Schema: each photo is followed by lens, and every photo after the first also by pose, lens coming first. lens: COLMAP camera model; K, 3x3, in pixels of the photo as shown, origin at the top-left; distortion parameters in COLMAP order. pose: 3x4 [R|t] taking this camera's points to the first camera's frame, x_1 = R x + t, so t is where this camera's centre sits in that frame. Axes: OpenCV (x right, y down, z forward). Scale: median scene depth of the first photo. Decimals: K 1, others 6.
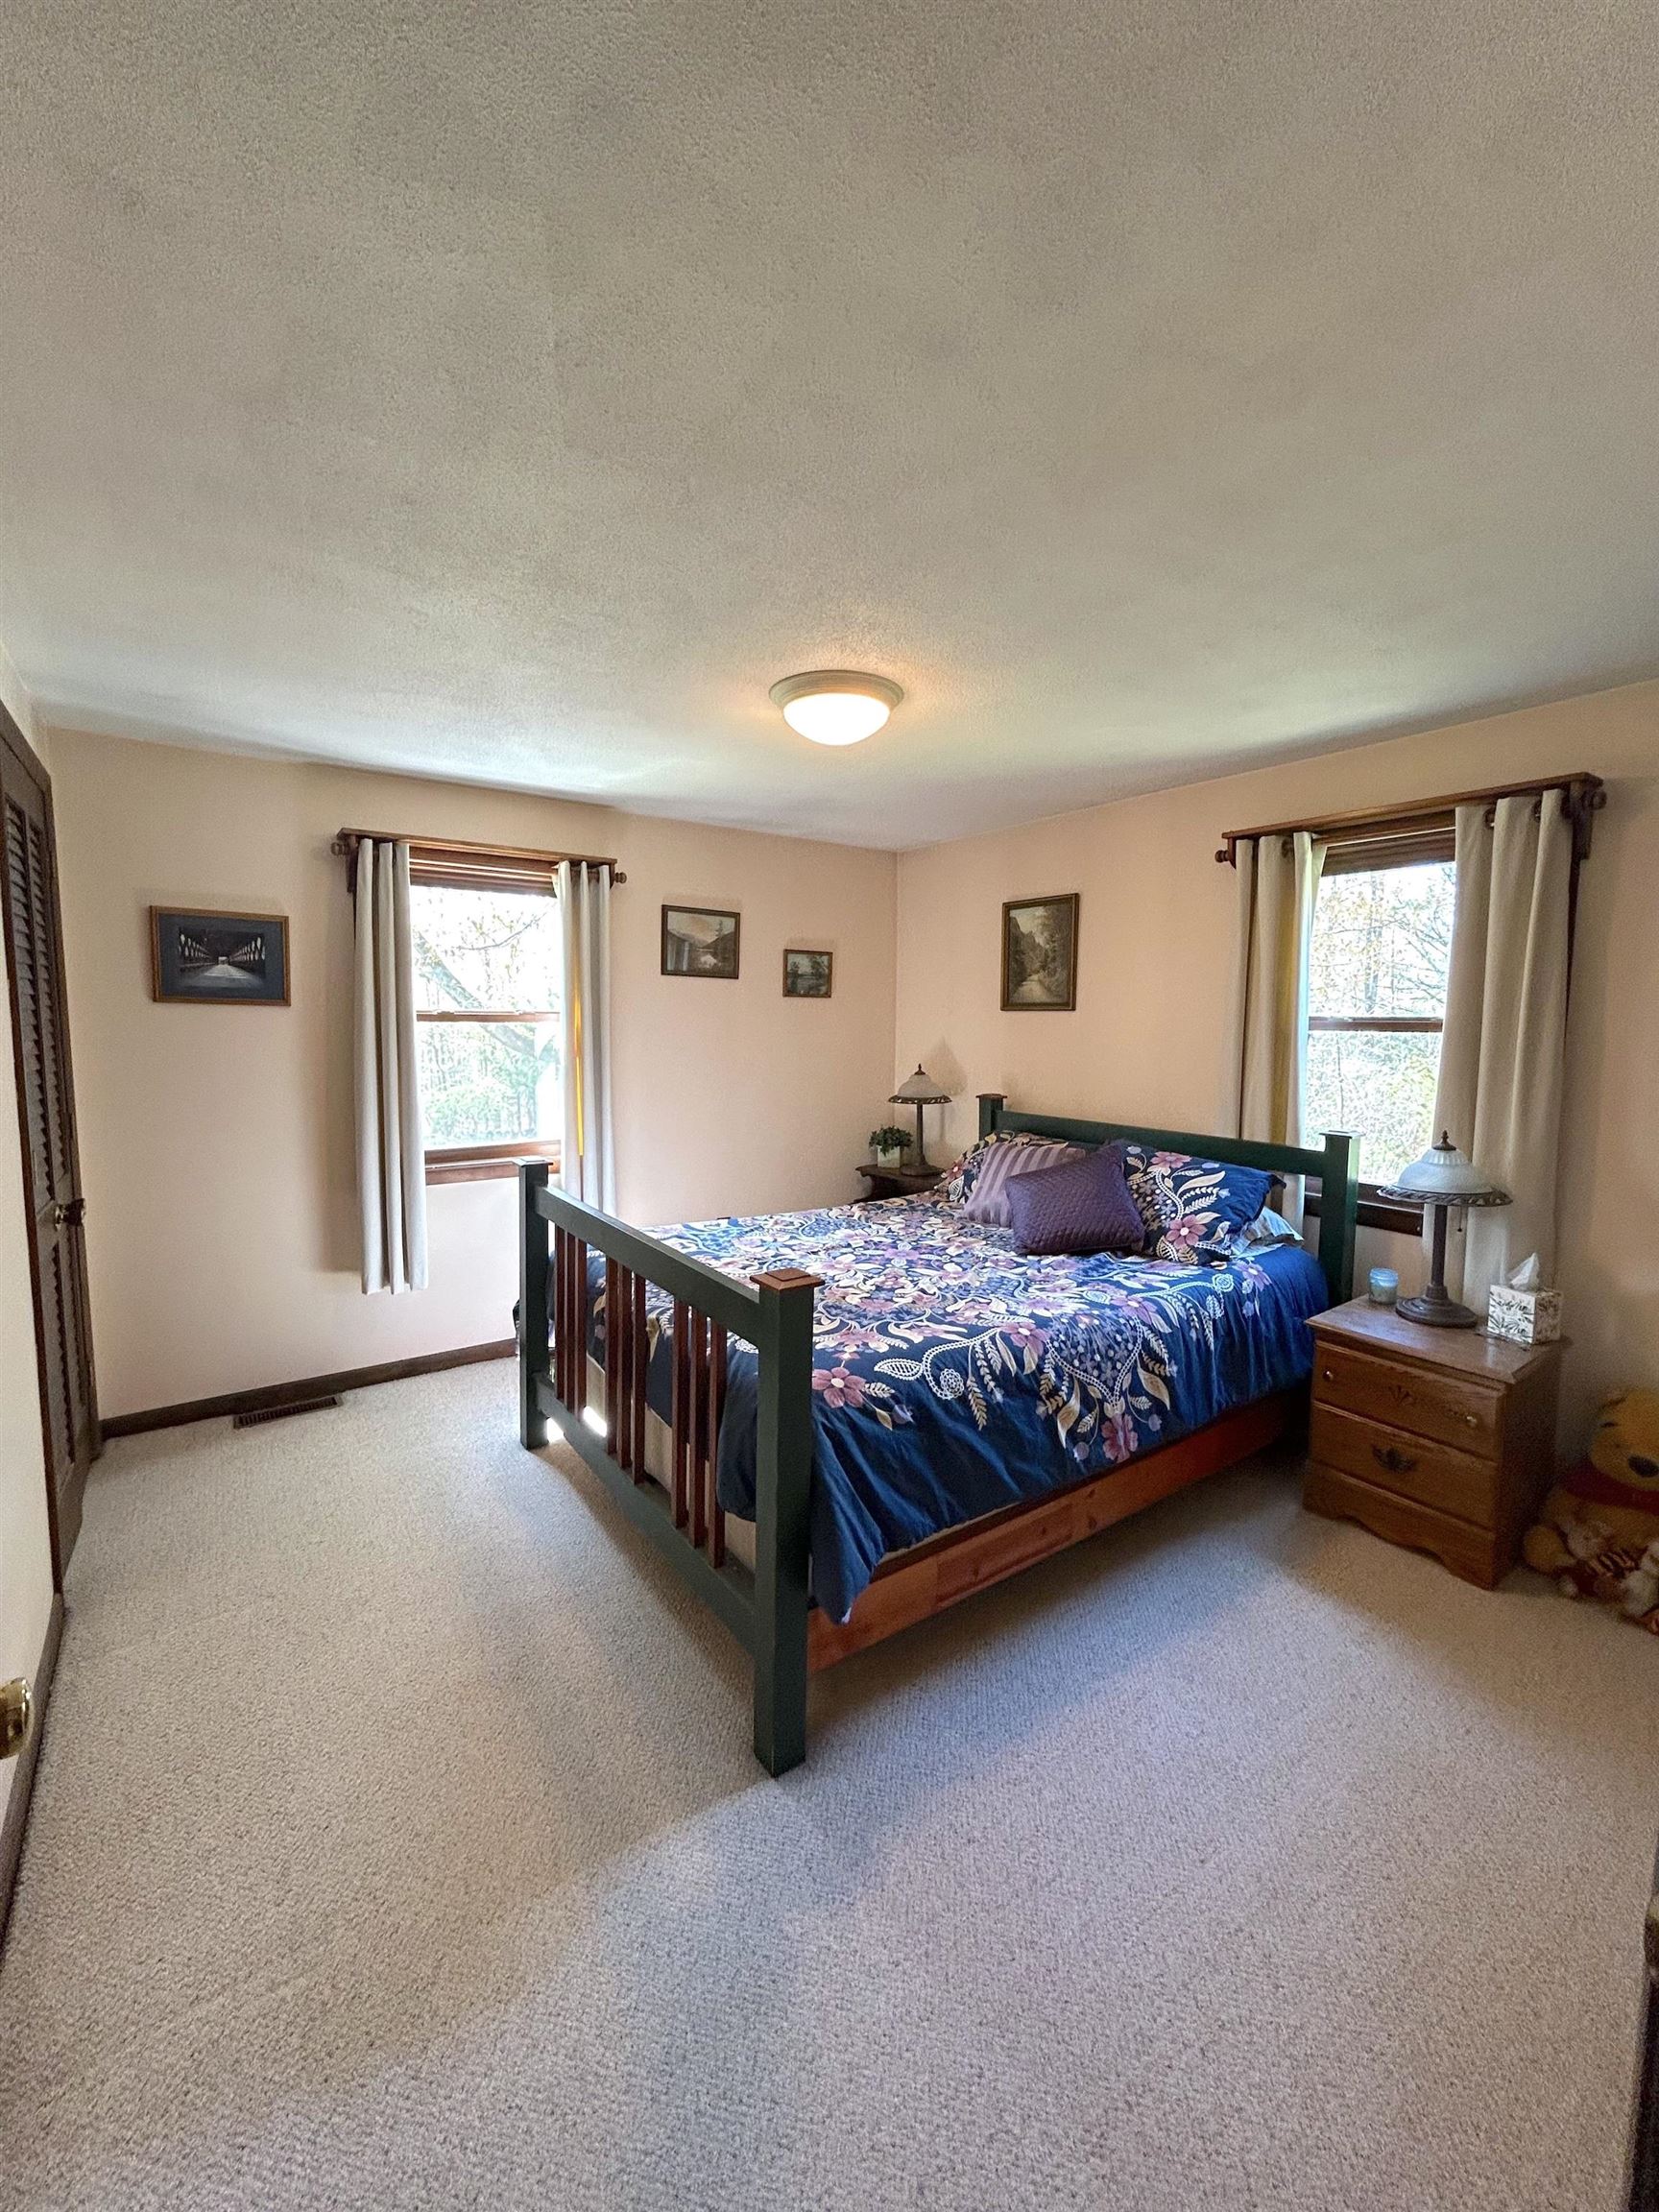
lens RADIAL K [[894.1, 0, 830.1], [0, 894.1, 1098.3], [0, 0, 1]] dist [-0.003073, 0.001564]
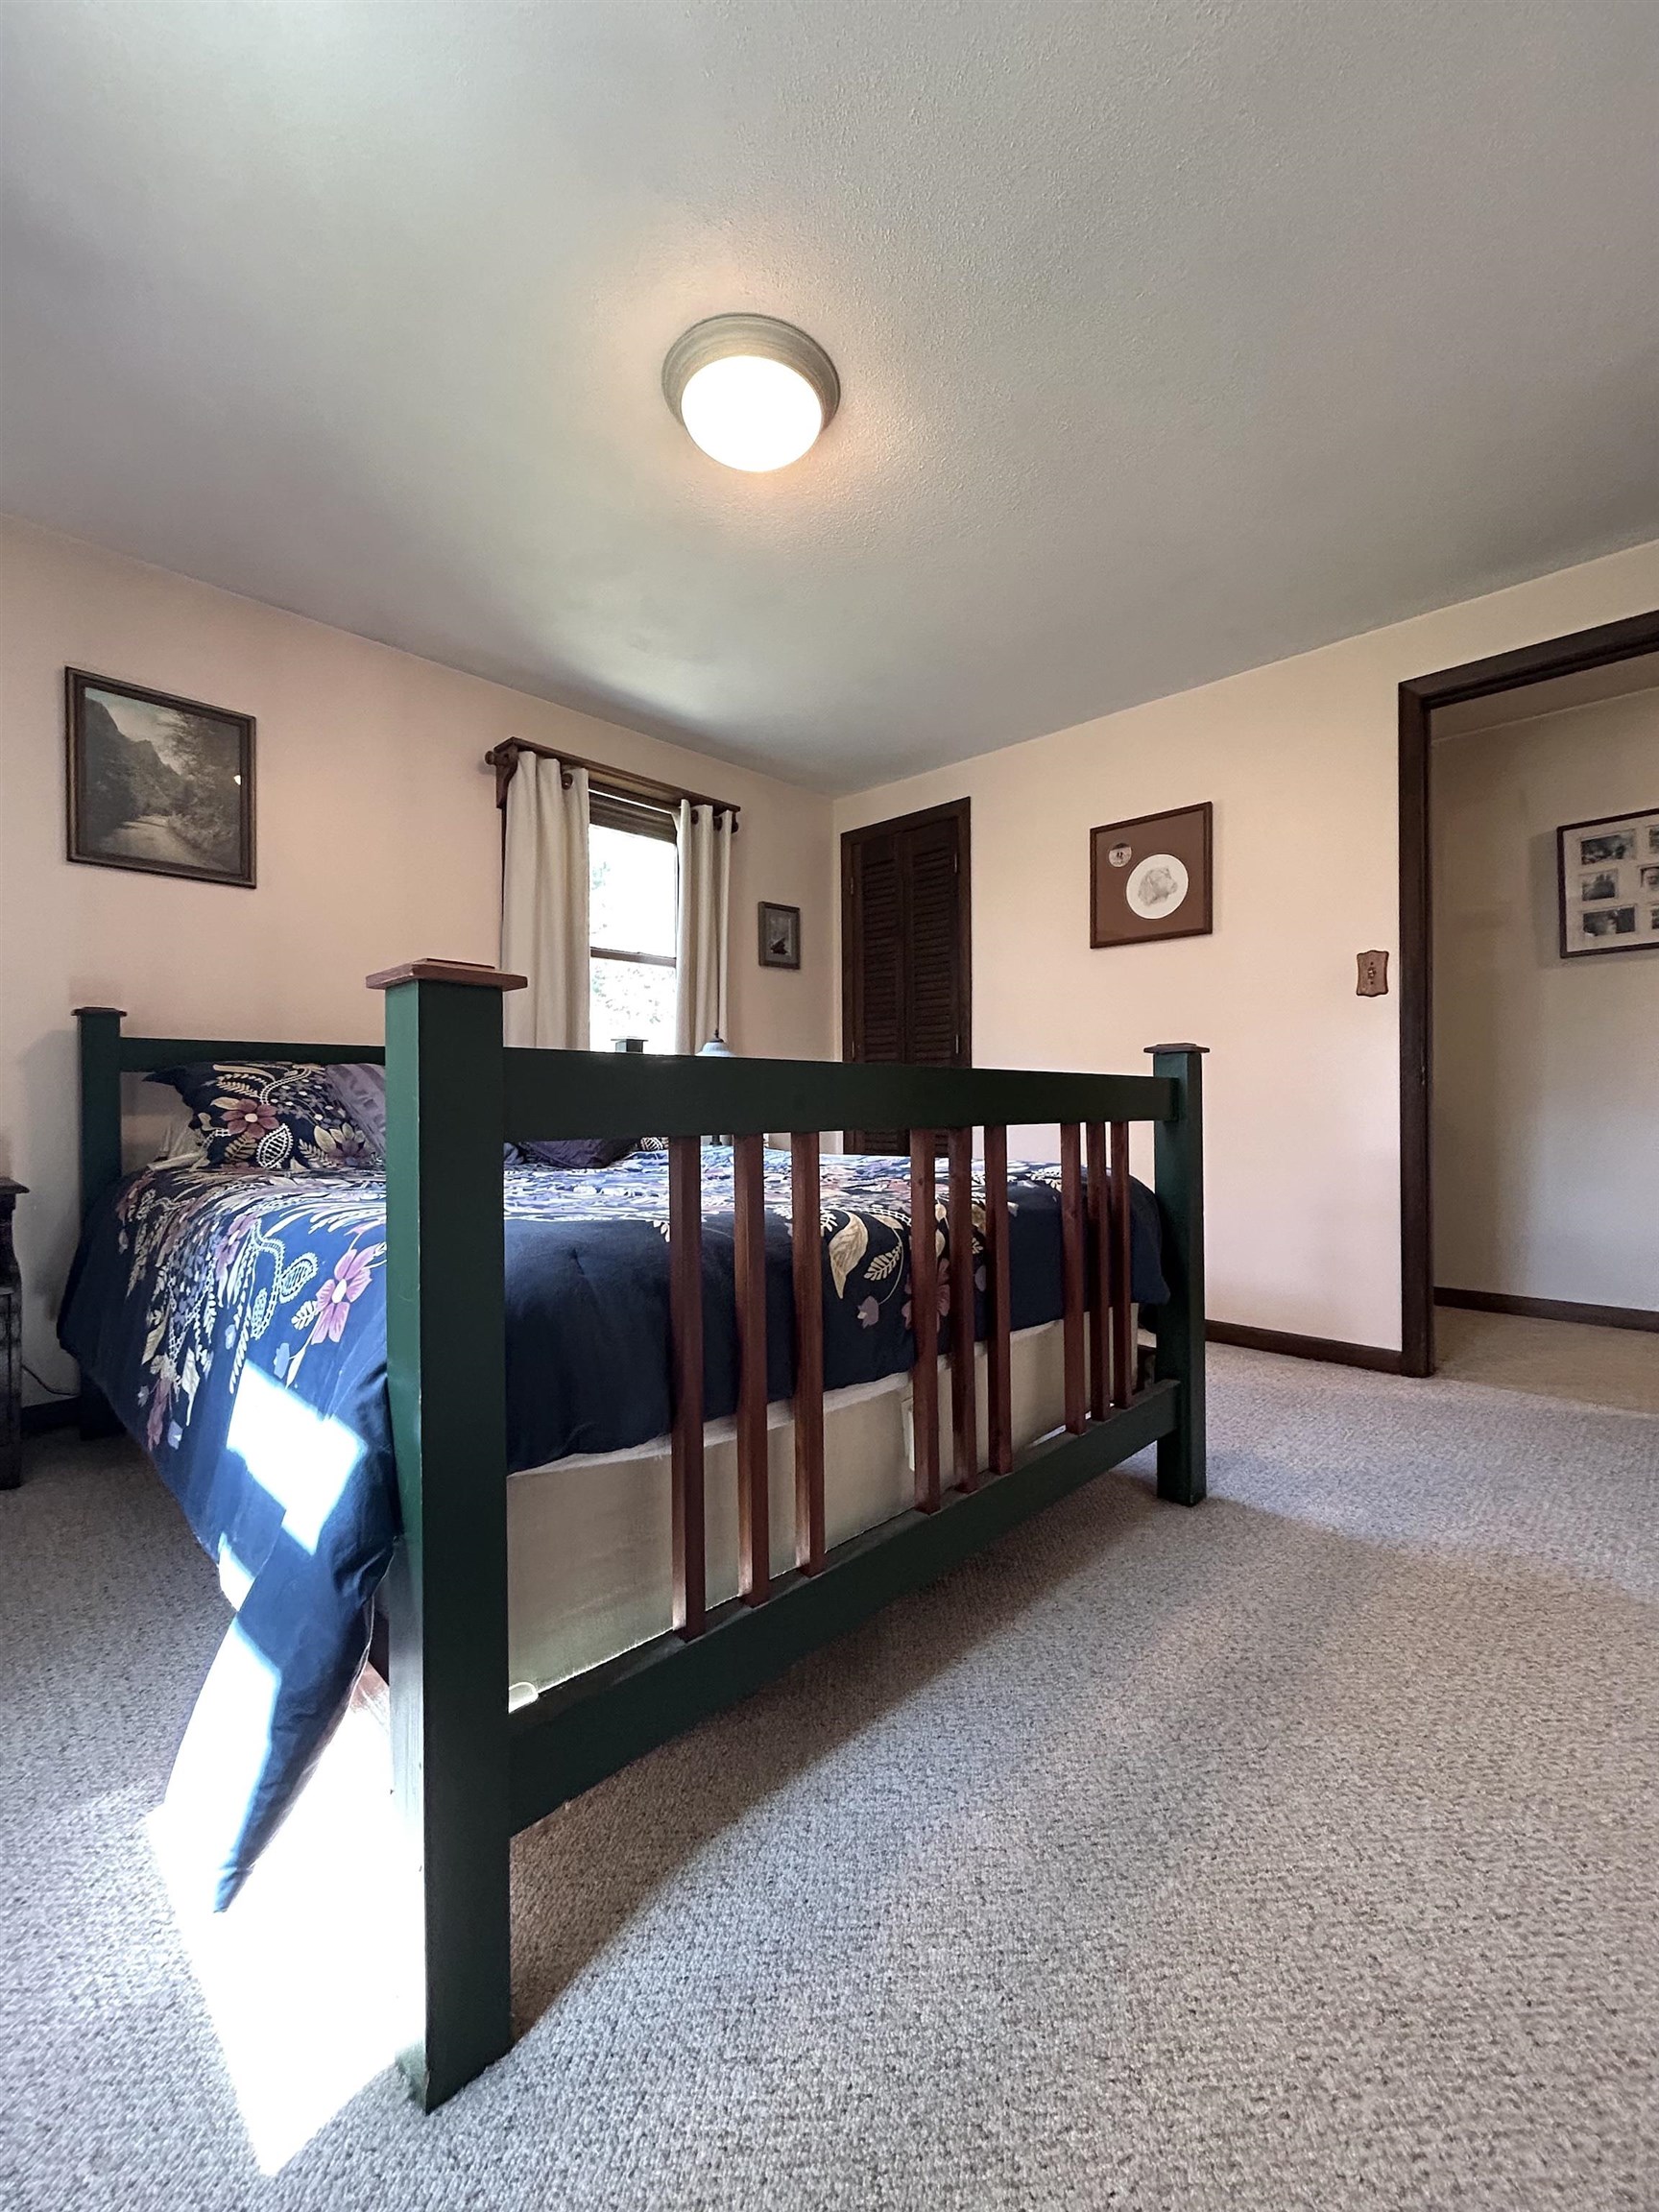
lens RADIAL K [[894.1, 0, 831.0], [0, 894.1, 1100.4], [0, 0, 1]] dist [-0.003073, 0.001564]
pose [[-0.174760, -0.015424, 0.984490, -0.470348], [0.085852, 0.995830, 0.030841, 0.078678], [-0.980861, 0.089910, -0.172707, 0.696221]]
